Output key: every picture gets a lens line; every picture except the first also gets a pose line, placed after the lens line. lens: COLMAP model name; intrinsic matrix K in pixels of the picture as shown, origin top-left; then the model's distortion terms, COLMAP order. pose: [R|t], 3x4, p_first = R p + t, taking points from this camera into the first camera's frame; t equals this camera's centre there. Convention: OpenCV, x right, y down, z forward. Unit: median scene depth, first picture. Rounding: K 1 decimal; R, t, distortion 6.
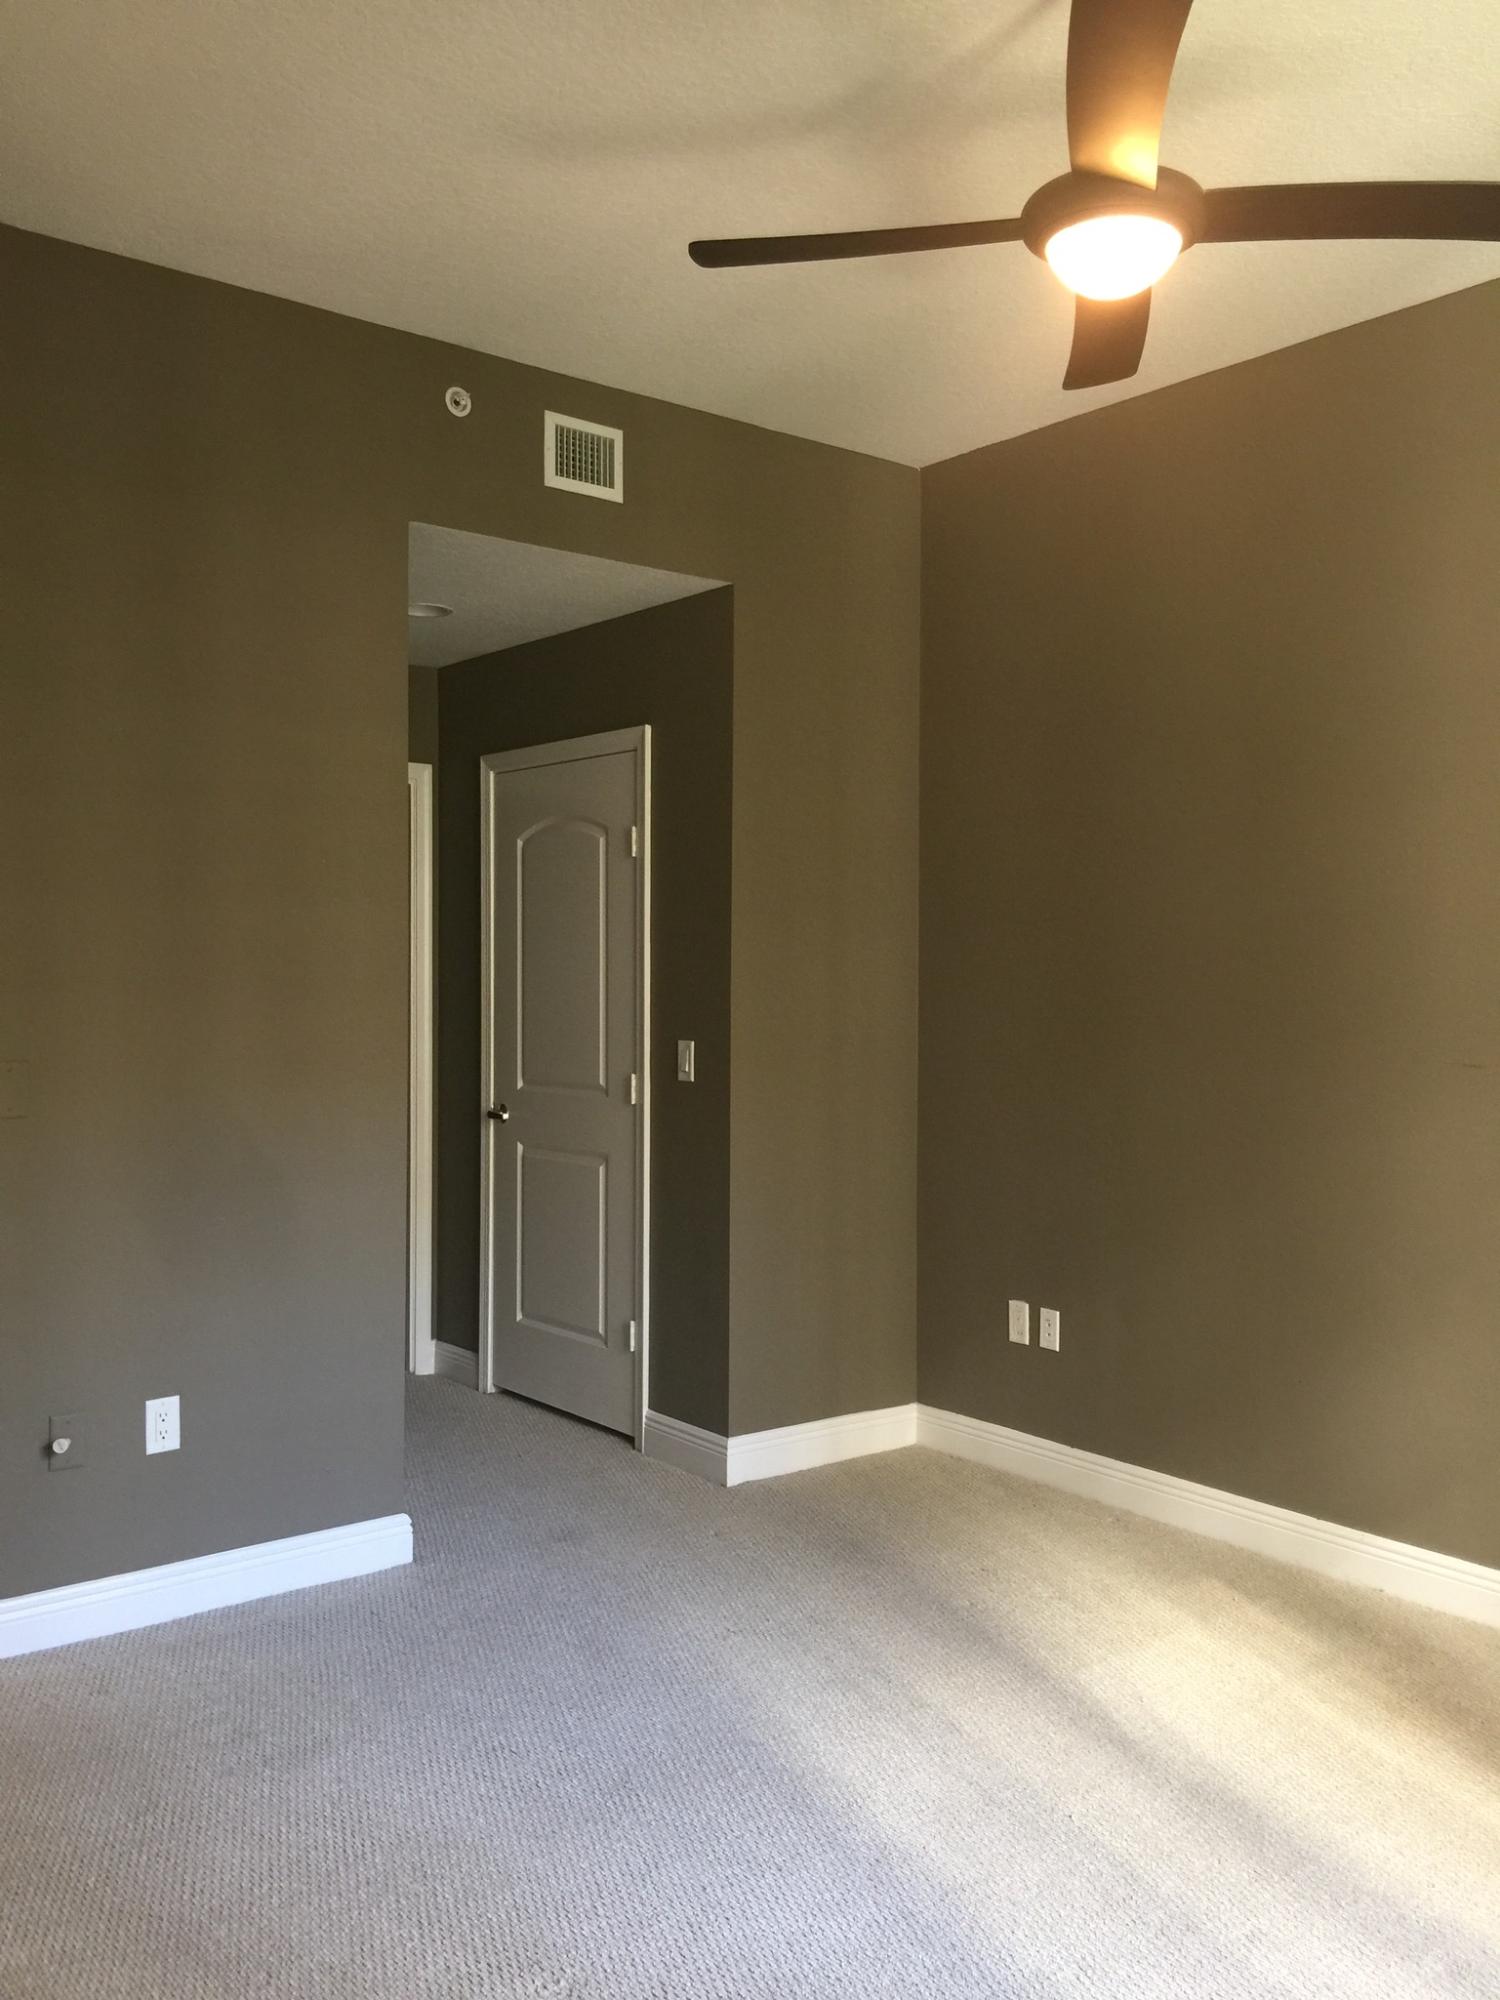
lens RADIAL K [[1663.2, 0, 770.3], [0, 1663.2, 1002.1], [0, 0, 1]] dist [0.046513, -0.105481]
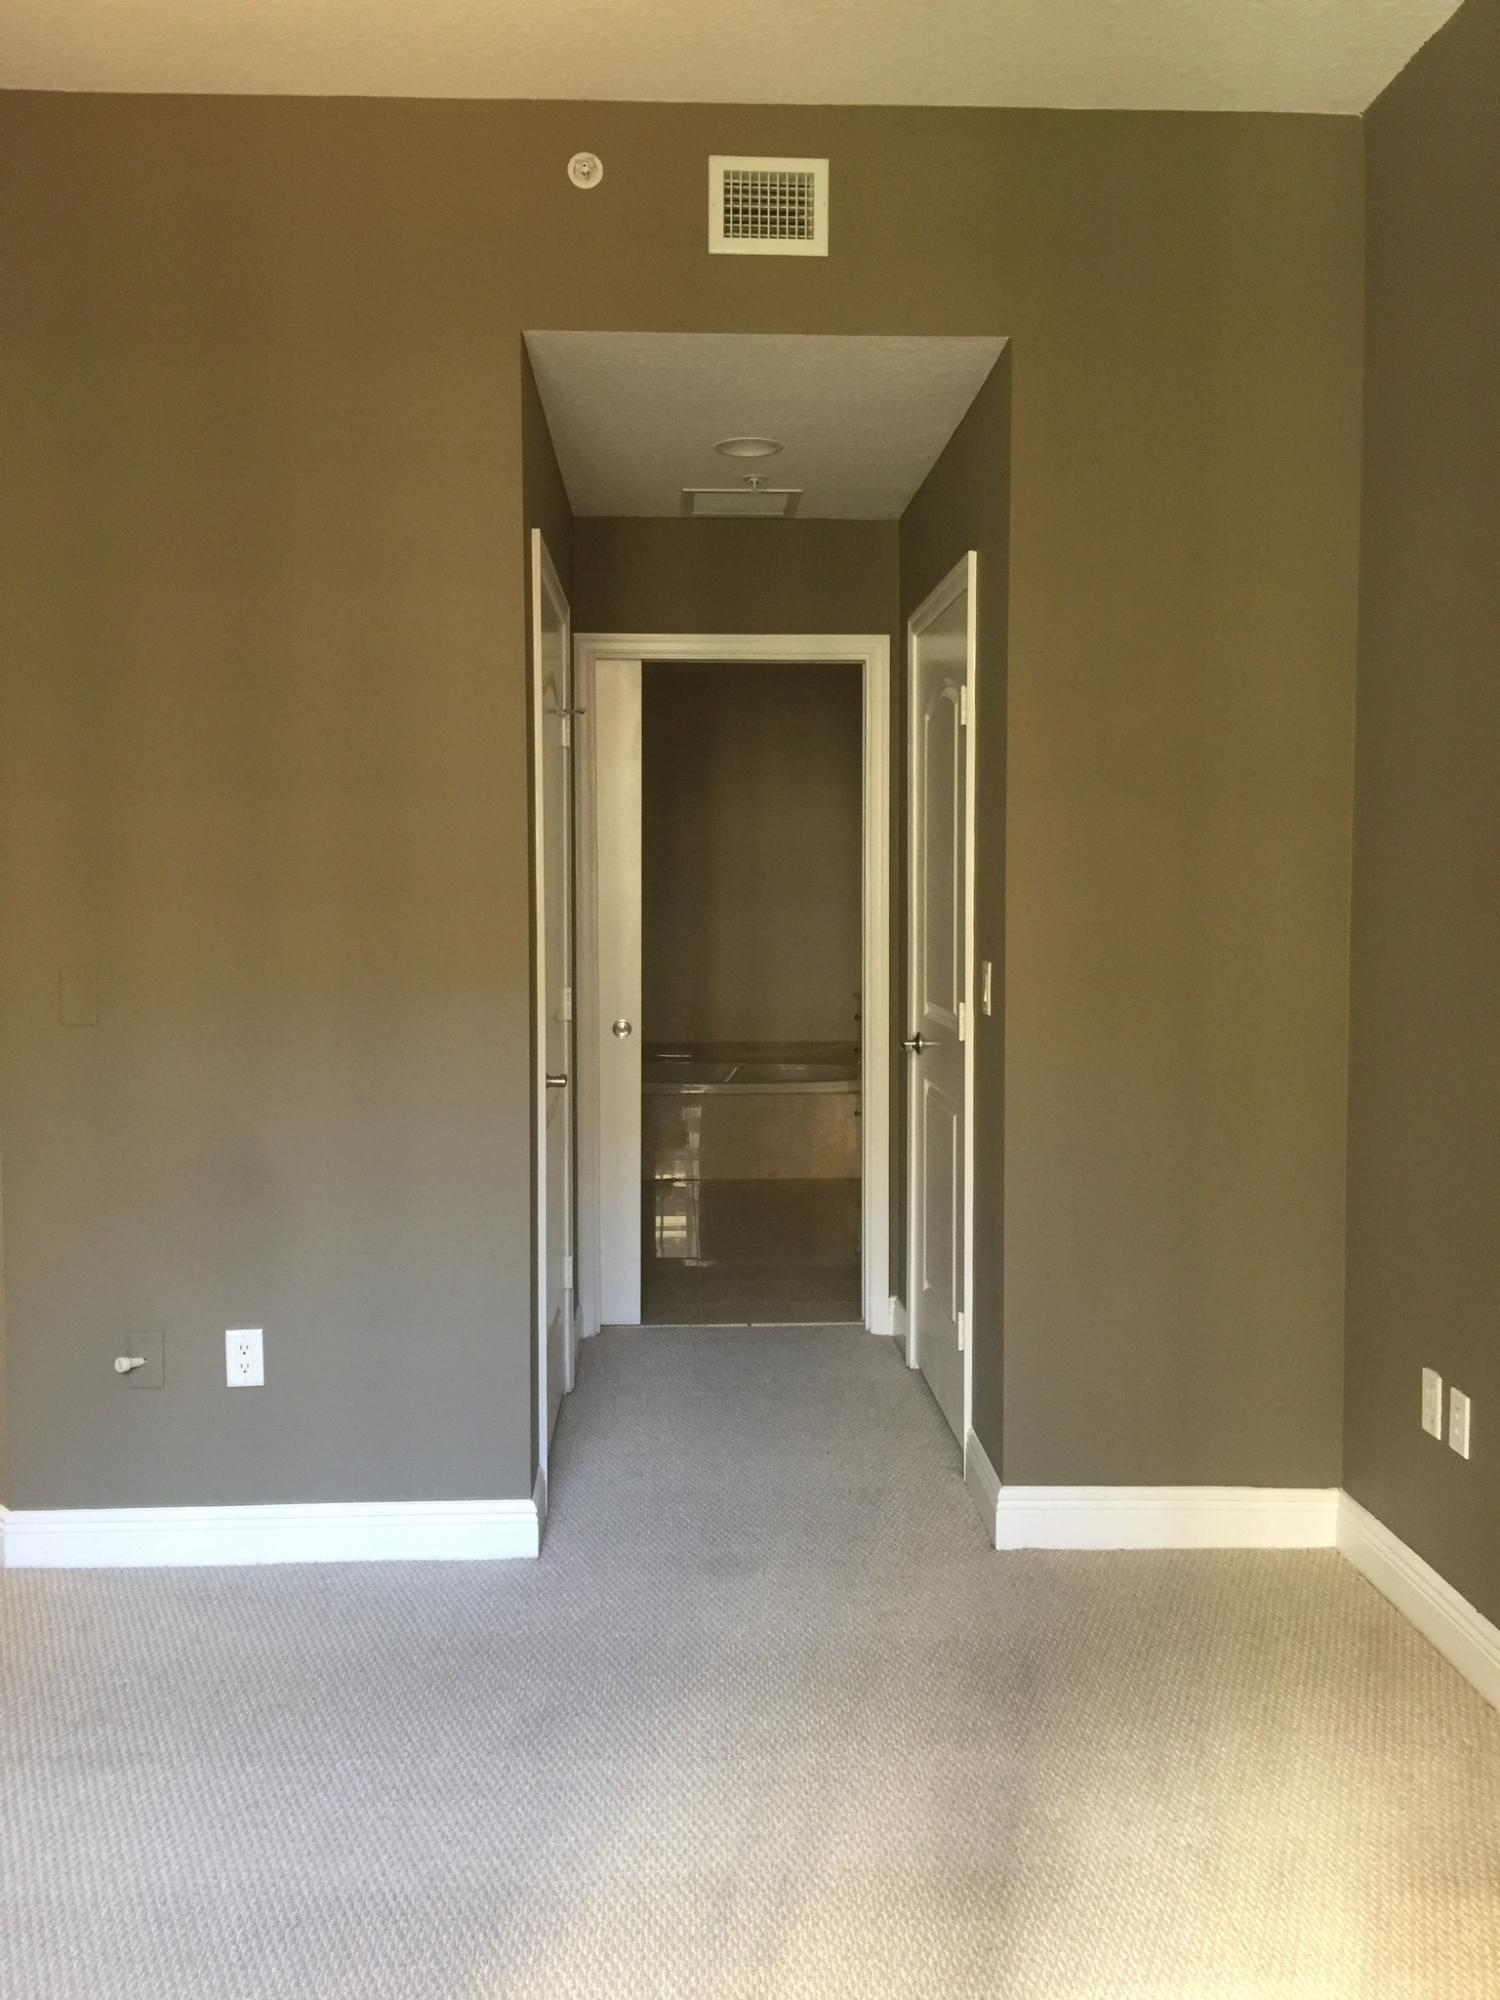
lens RADIAL K [[1663.2, 0, 746.2], [0, 1663.2, 995.7], [0, 0, 1]] dist [0.046513, -0.105481]
pose [[0.801626, 0.030755, -0.597034, 0.359027], [-0.002802, 0.998858, 0.047691, 0.003144], [0.597819, -0.036557, 0.800797, 0.362836]]
